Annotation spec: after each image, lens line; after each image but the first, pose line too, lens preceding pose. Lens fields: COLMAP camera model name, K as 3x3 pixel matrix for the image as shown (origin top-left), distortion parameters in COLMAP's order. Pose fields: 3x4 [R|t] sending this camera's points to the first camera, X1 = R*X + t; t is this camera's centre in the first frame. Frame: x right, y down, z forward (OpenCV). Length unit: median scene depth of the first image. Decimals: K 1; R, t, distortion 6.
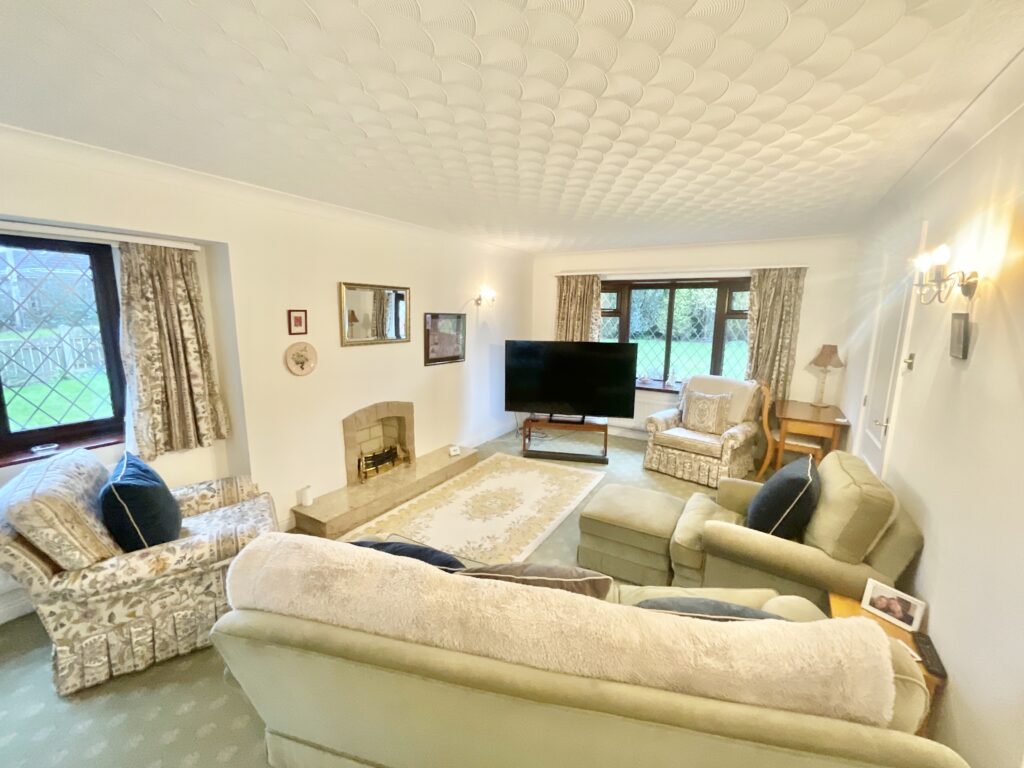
lens RADIAL K [[415.8, 0, 505.2], [0, 415.8, 383.5], [0, 0, 1]] dist [-0.002942, 0.000074]
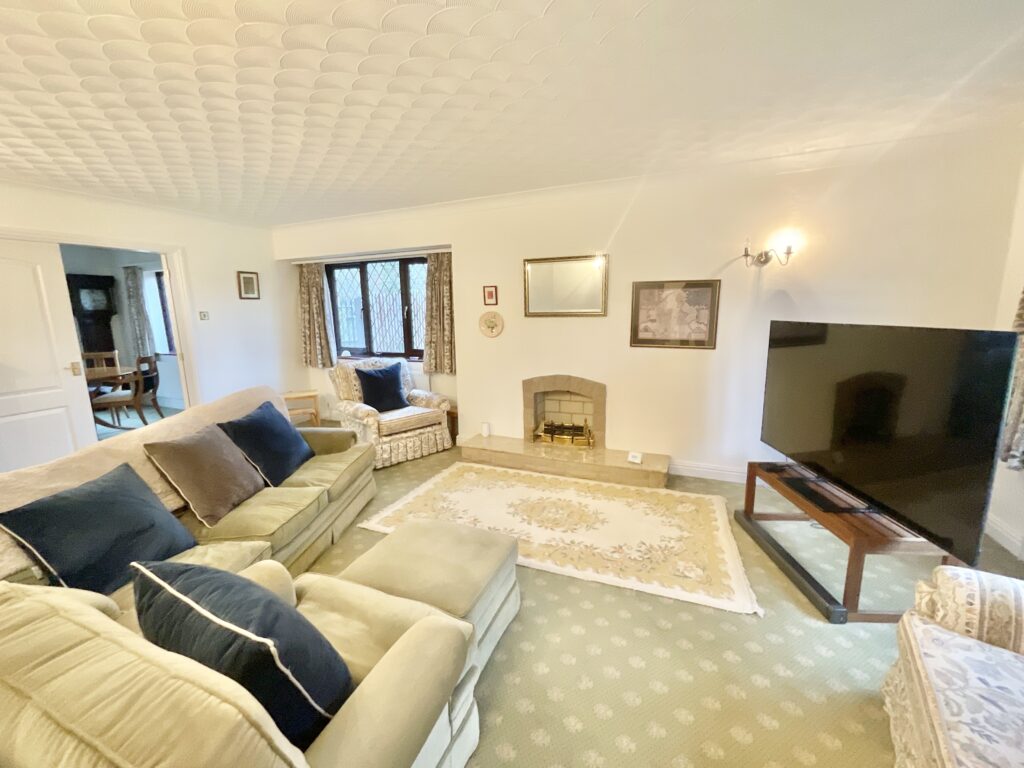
lens RADIAL K [[415.8, 0, 505.6], [0, 415.8, 386.0], [0, 0, 1]] dist [-0.002942, 0.000074]
pose [[0.152945, 0.174508, -0.972705, 0.710695], [-0.147744, 0.977261, 0.152094, -0.065780], [0.977128, 0.120449, 0.175250, 0.738539]]
